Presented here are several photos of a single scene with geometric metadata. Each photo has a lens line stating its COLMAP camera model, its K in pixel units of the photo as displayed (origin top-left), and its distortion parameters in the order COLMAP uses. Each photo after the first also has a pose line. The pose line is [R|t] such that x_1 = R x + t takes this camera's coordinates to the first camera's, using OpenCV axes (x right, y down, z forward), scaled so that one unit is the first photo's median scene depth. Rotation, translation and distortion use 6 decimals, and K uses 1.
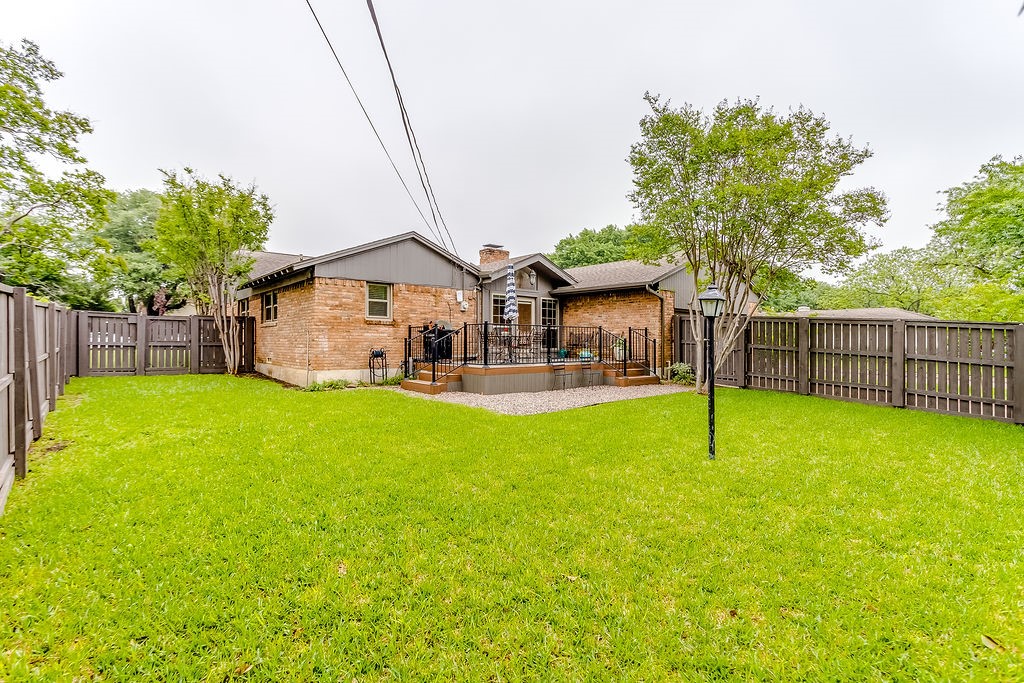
lens RADIAL K [[479.5, 0, 517.1], [0, 479.5, 343.7], [0, 0, 1]] dist [-0.003627, -0.000607]
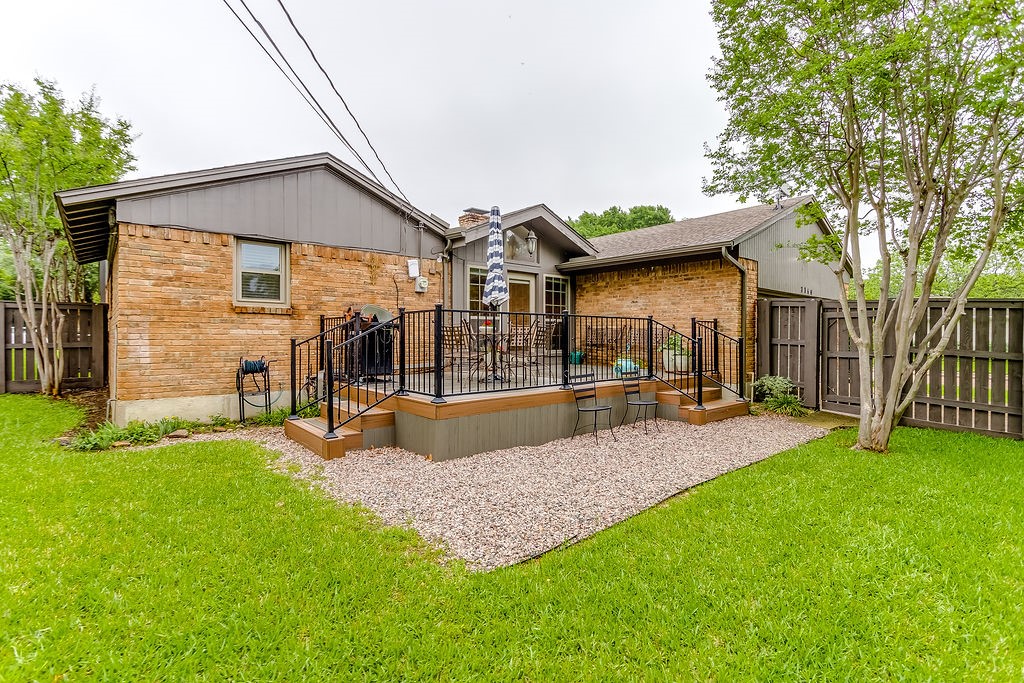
lens RADIAL K [[479.5, 0, 502.7], [0, 479.5, 338.0], [0, 0, 1]] dist [-0.003627, -0.000607]
pose [[0.999833, -0.001573, -0.018217, 0.005394], [0.001612, 0.999996, 0.002169, -0.010968], [0.018214, -0.002198, 0.999832, 0.388059]]
